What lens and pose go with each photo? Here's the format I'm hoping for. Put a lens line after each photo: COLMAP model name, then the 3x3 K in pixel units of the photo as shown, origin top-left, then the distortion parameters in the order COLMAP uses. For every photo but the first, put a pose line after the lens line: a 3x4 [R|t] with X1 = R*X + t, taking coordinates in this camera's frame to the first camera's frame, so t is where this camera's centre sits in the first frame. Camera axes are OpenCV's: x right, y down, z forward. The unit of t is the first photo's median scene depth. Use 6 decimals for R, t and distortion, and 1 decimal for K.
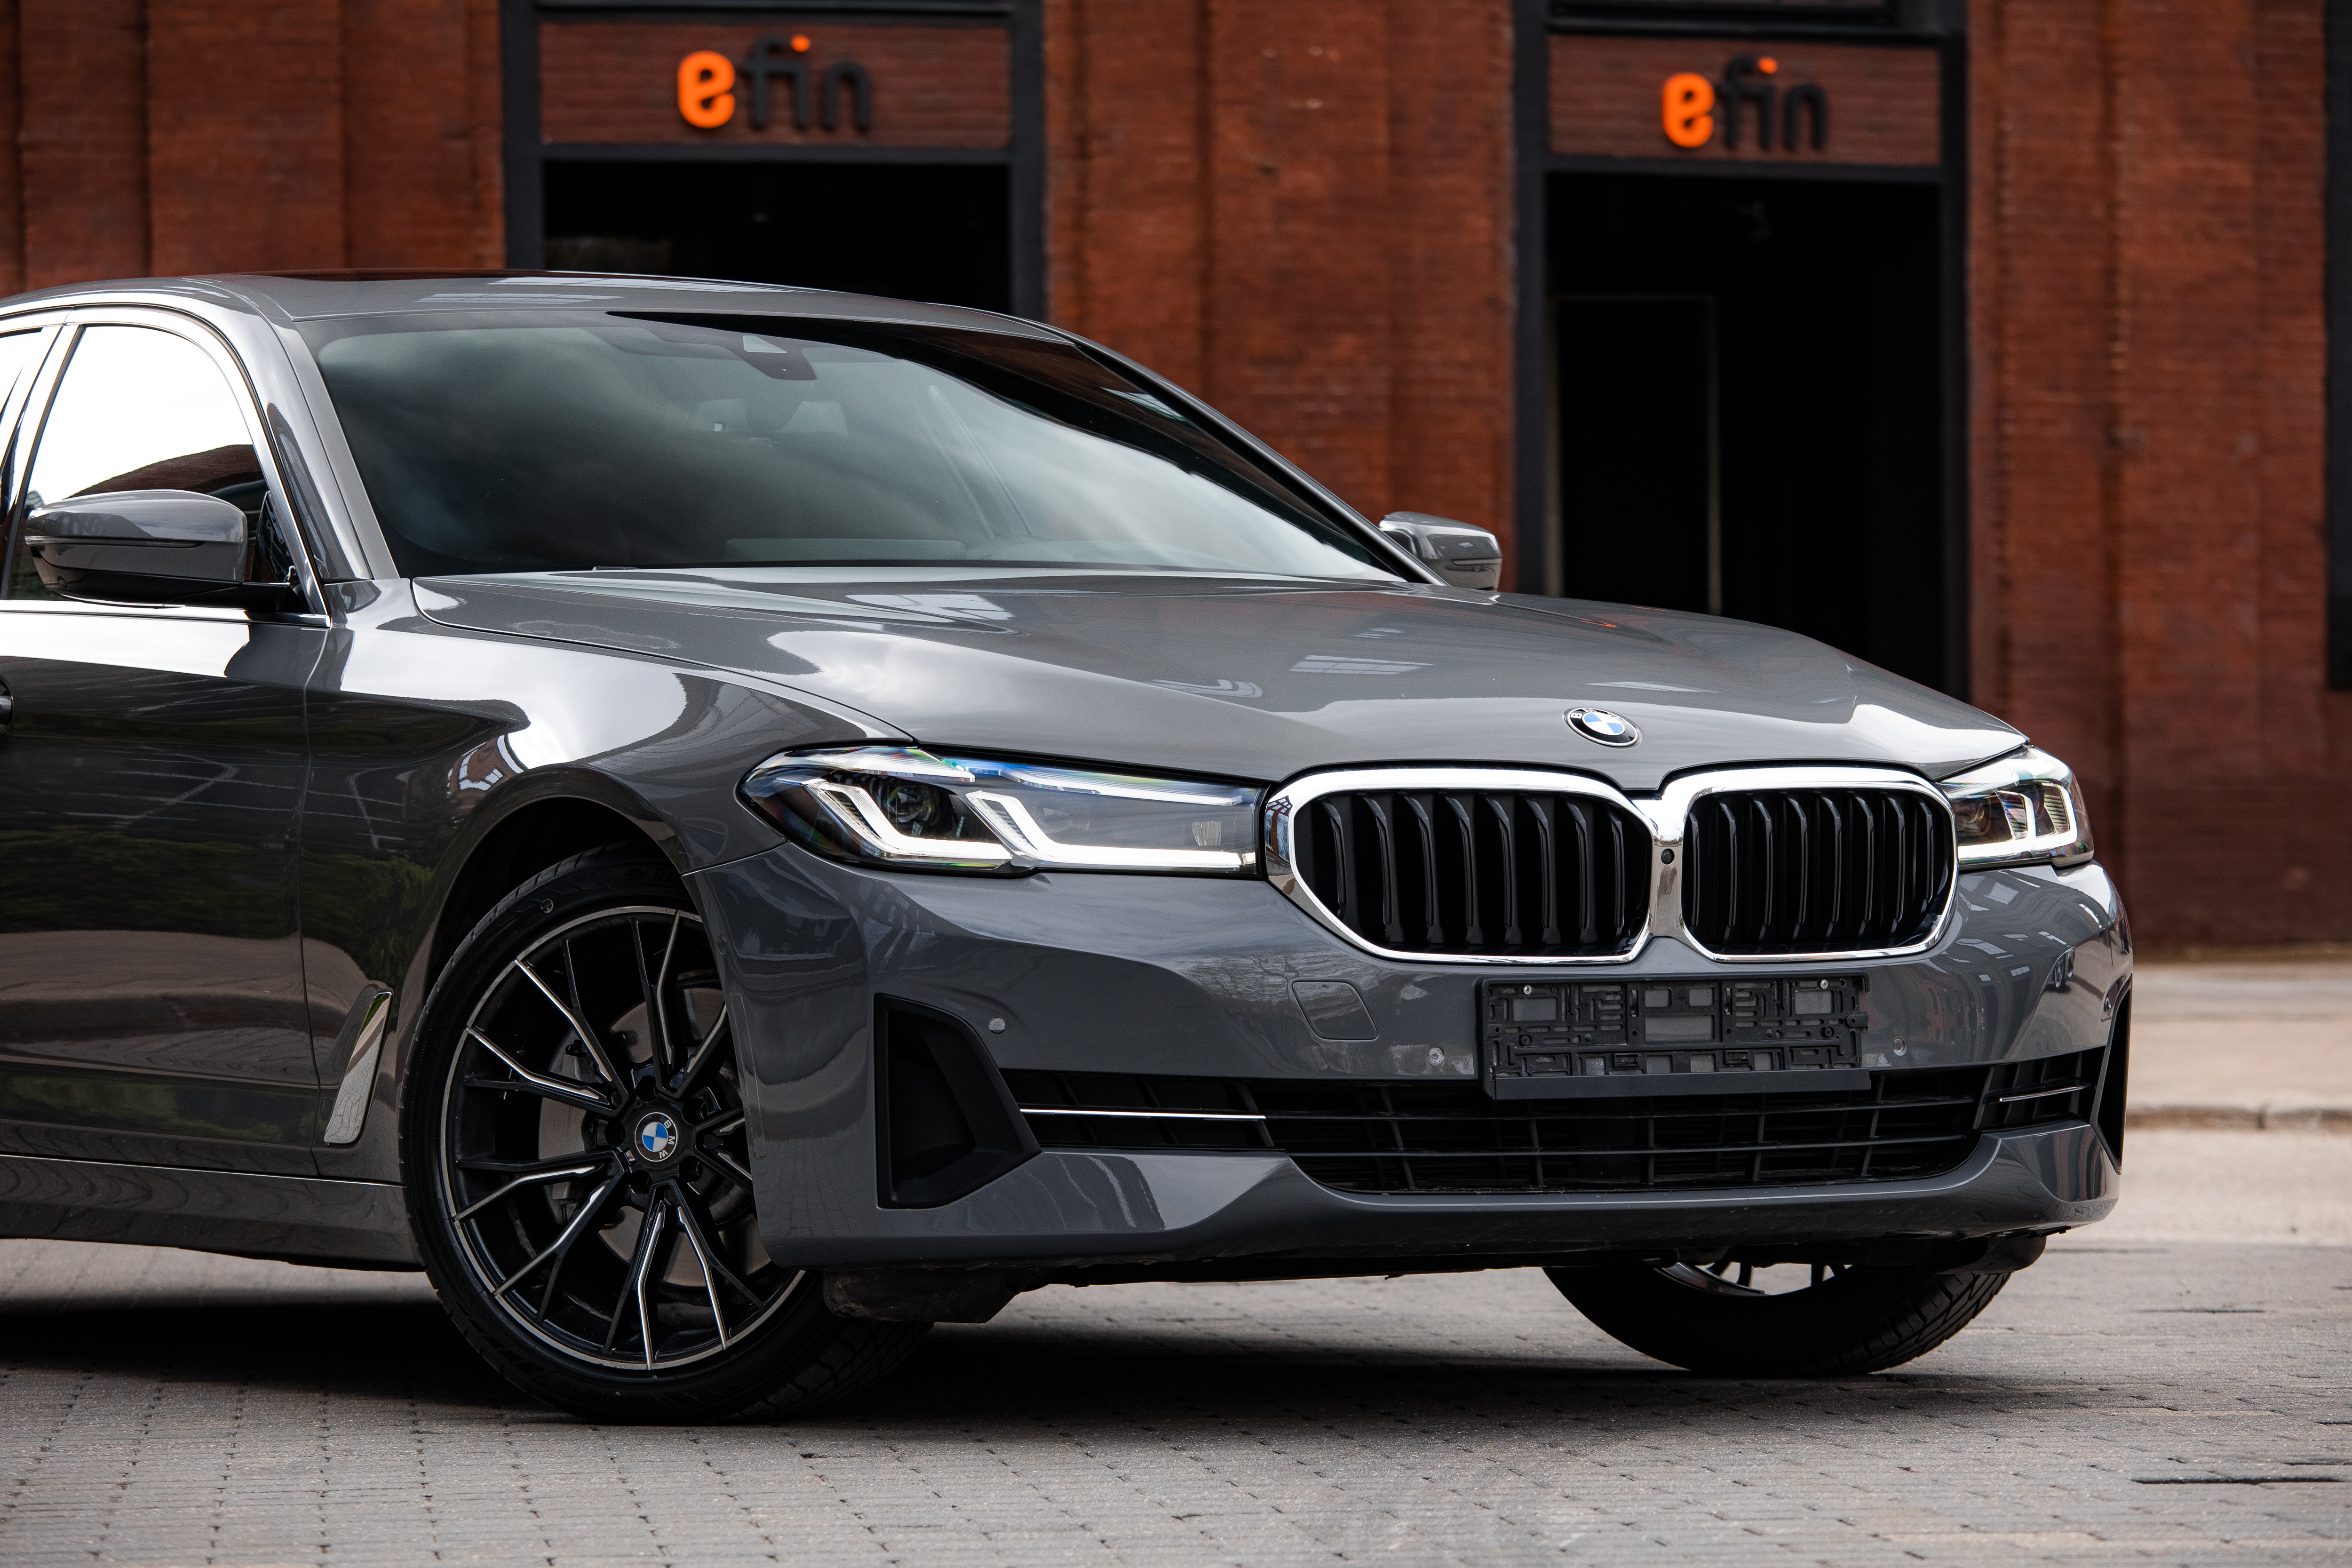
lens RADIAL K [[8665.7, 0, 1233.1], [0, 8665.7, 827.2], [0, 0, 1]] dist [0.592263, -0.867436]
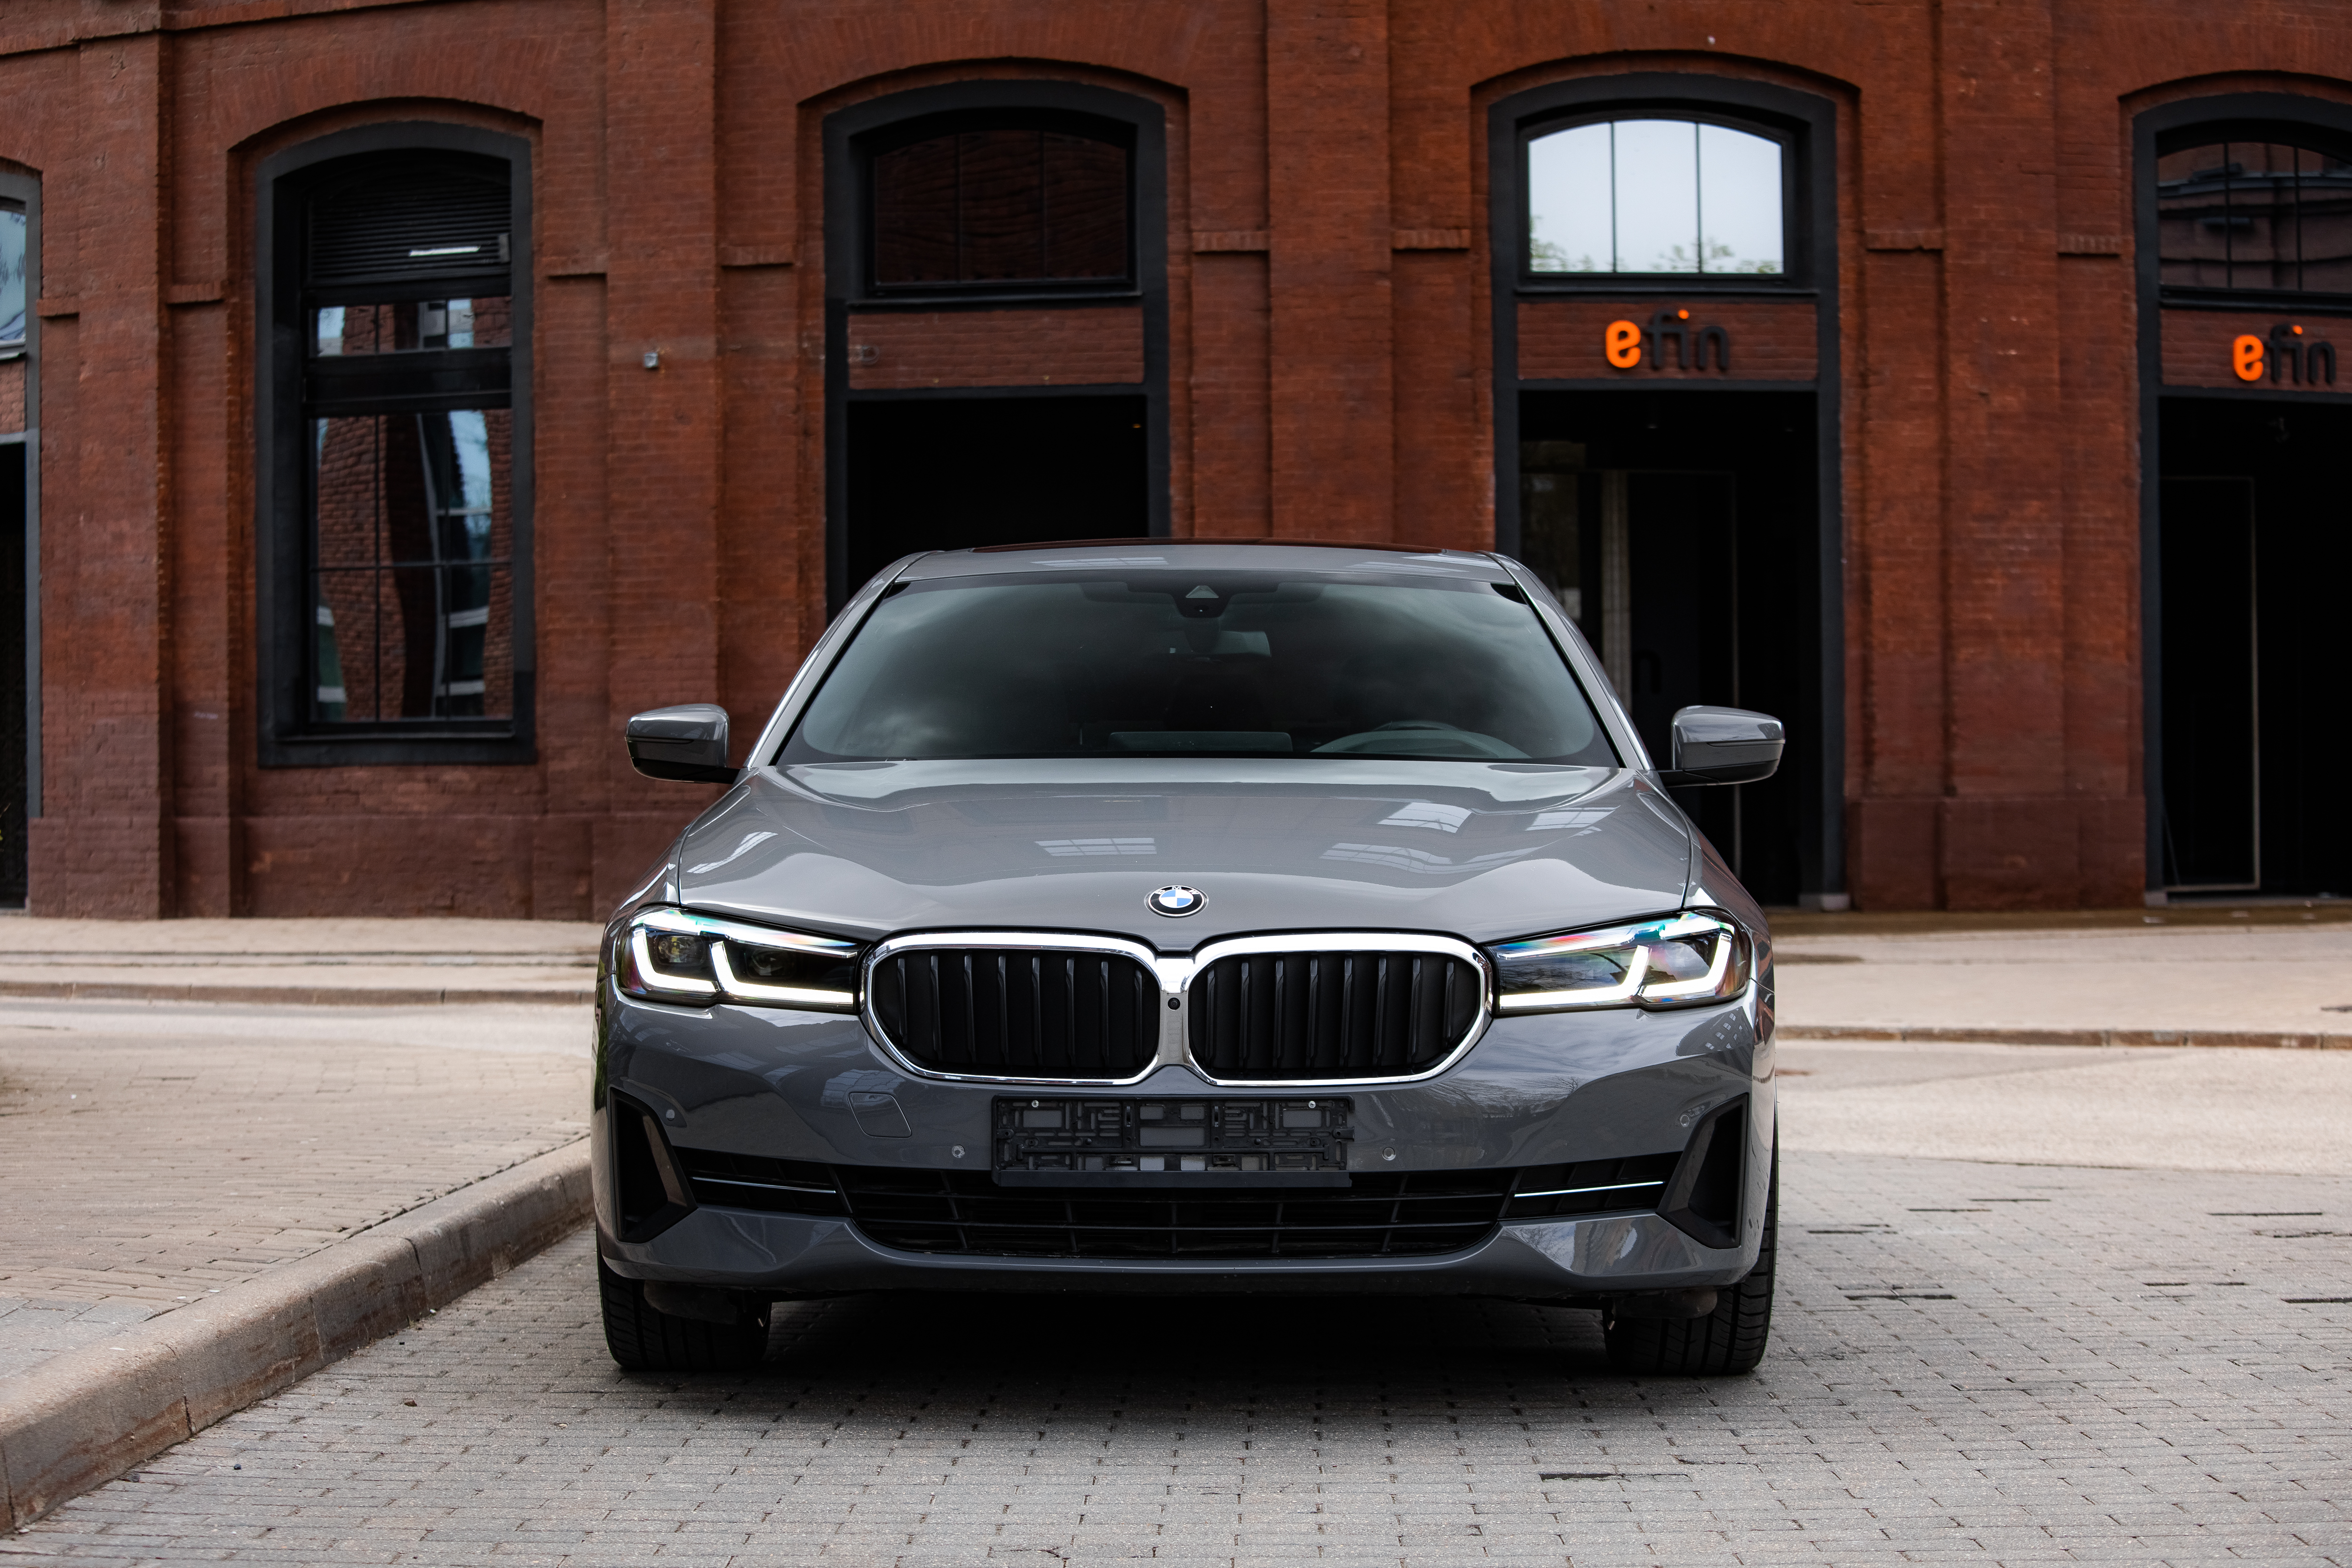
lens RADIAL K [[4985.3, 0, 1229.4], [0, 4985.3, 773.9], [0, 0, 1]] dist [-0.237992, -0.266773]
pose [[0.993119, 0.002969, -0.117069, -0.026067], [-0.003396, 0.999988, -0.003440, -0.004802], [0.117057, 0.003814, 0.993118, 0.112969]]
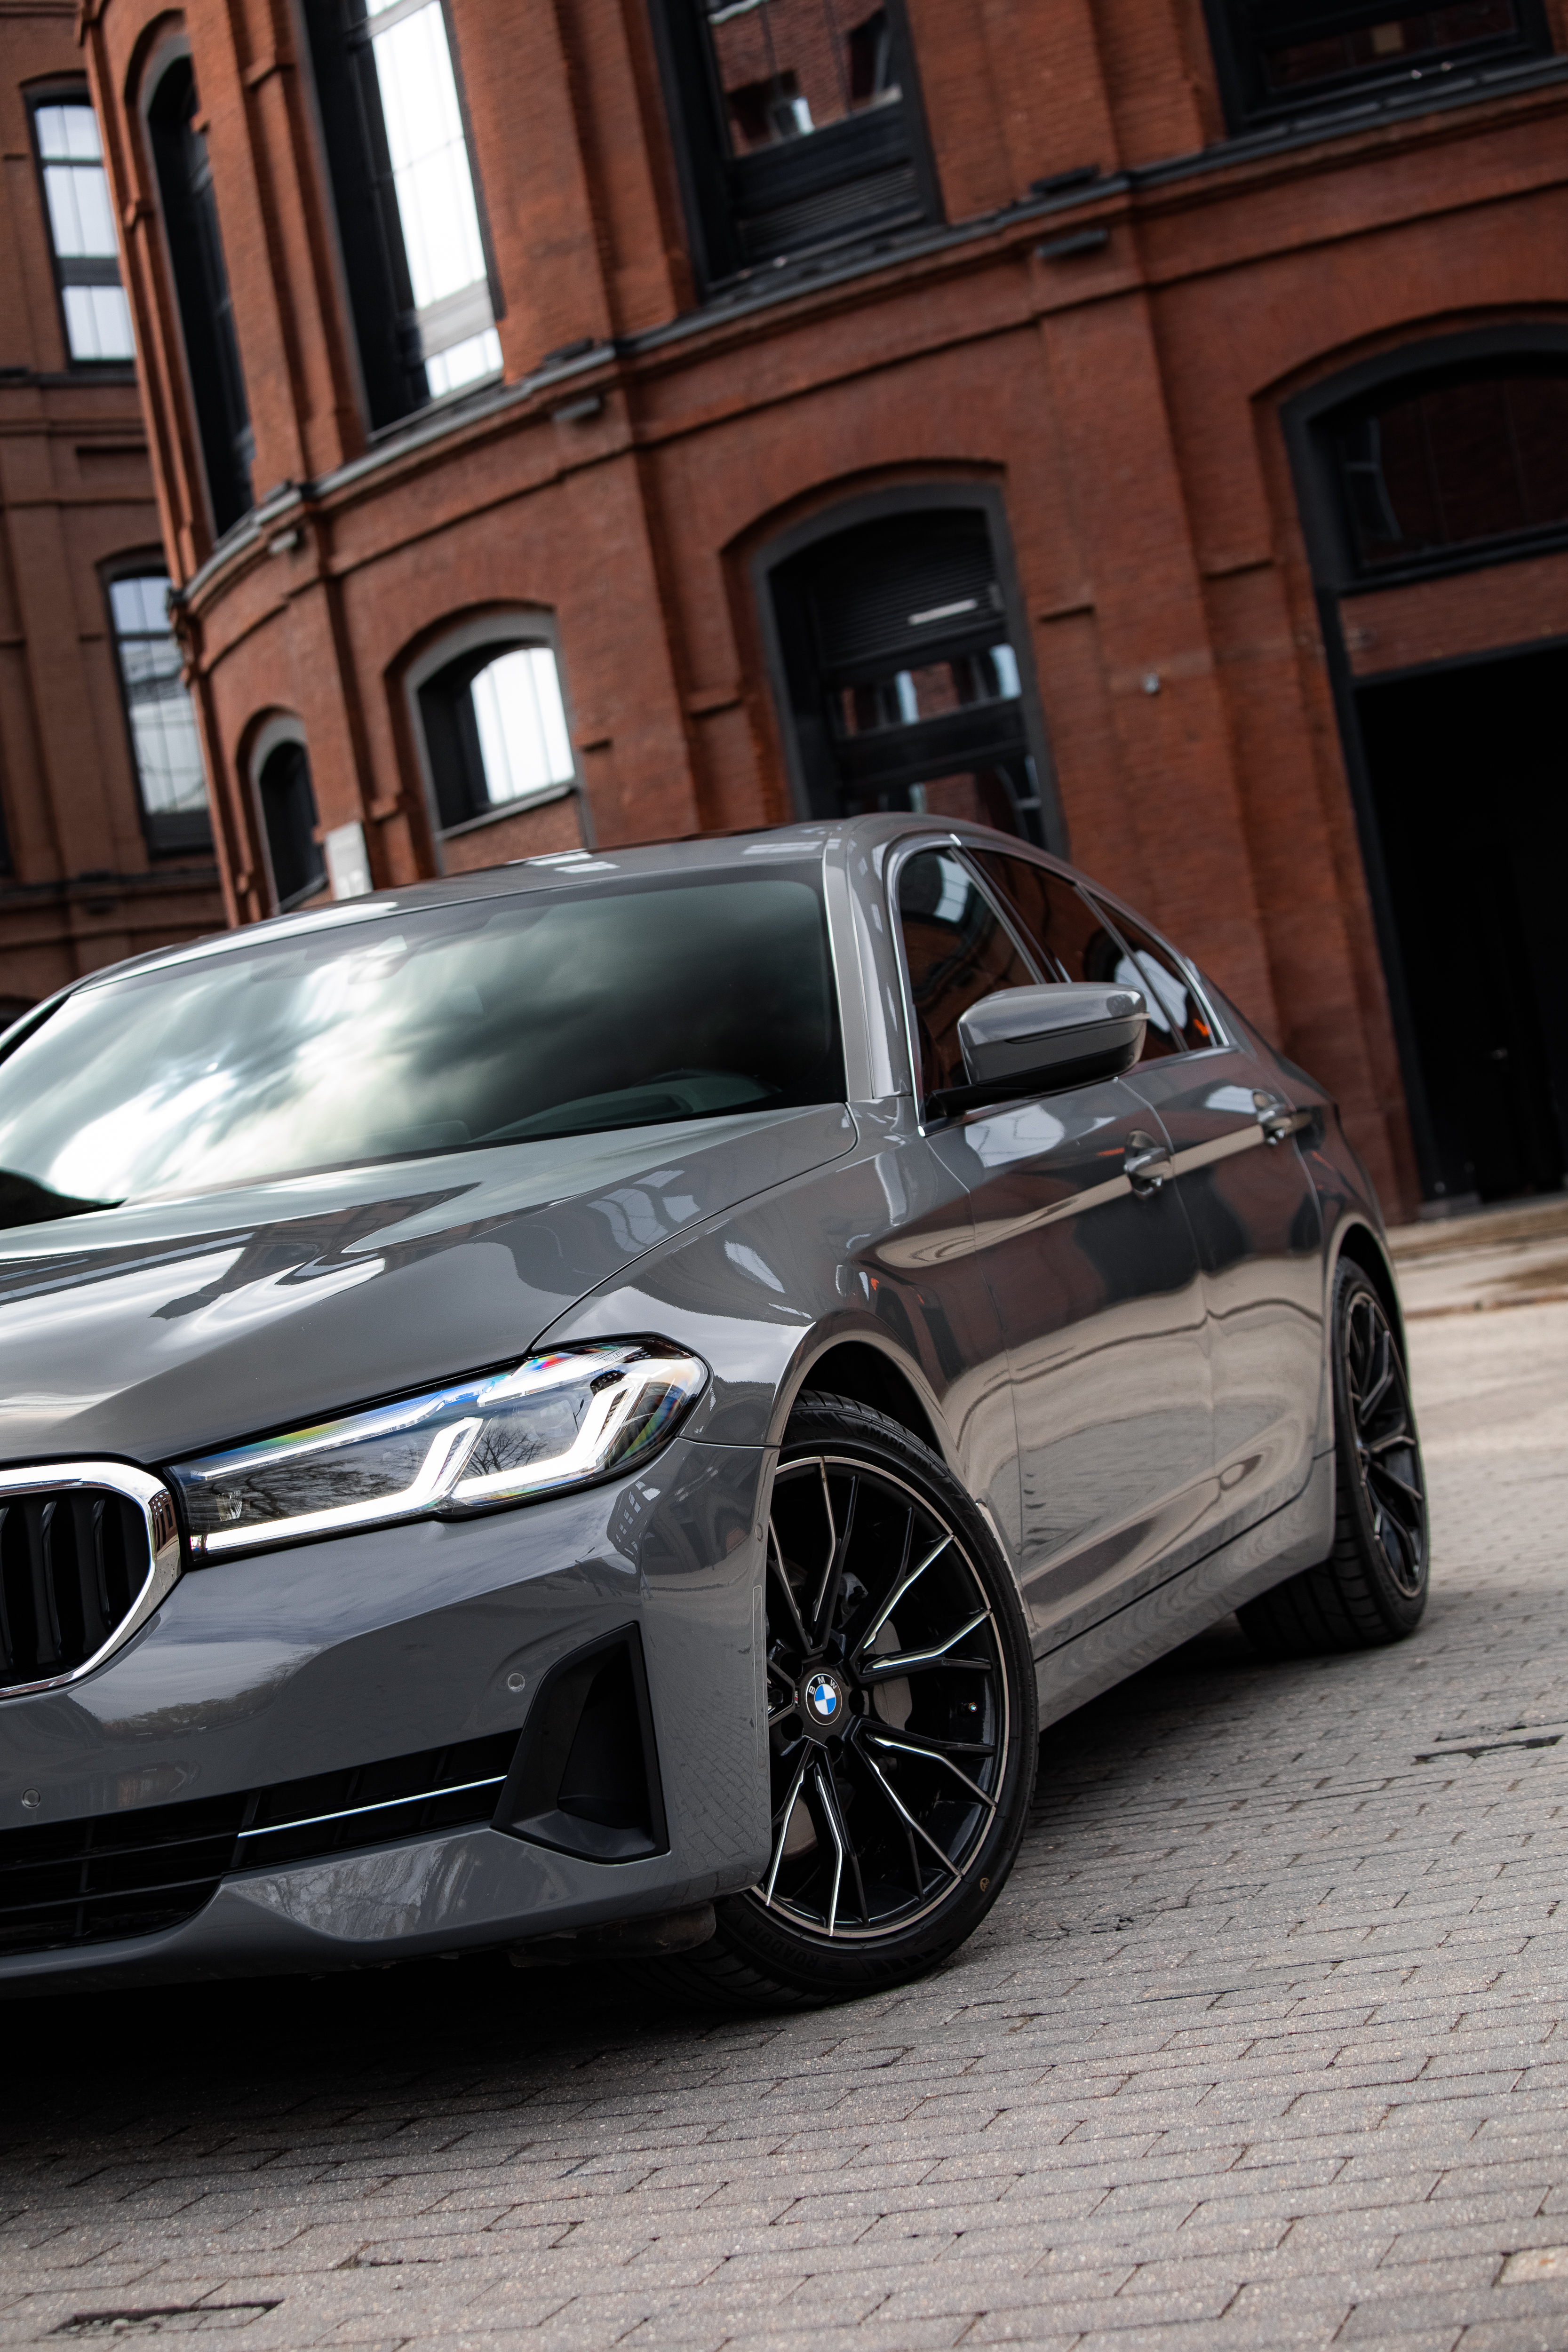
lens RADIAL K [[4764.5, 0, 725.0], [0, 4764.5, 1183.1], [0, 0, 1]] dist [-0.309778, -0.005717]
pose [[0.903689, -0.149076, -0.401402, 0.019261], [0.160606, 0.987006, -0.004984, -0.003284], [0.396929, -0.059963, 0.915889, 0.190318]]
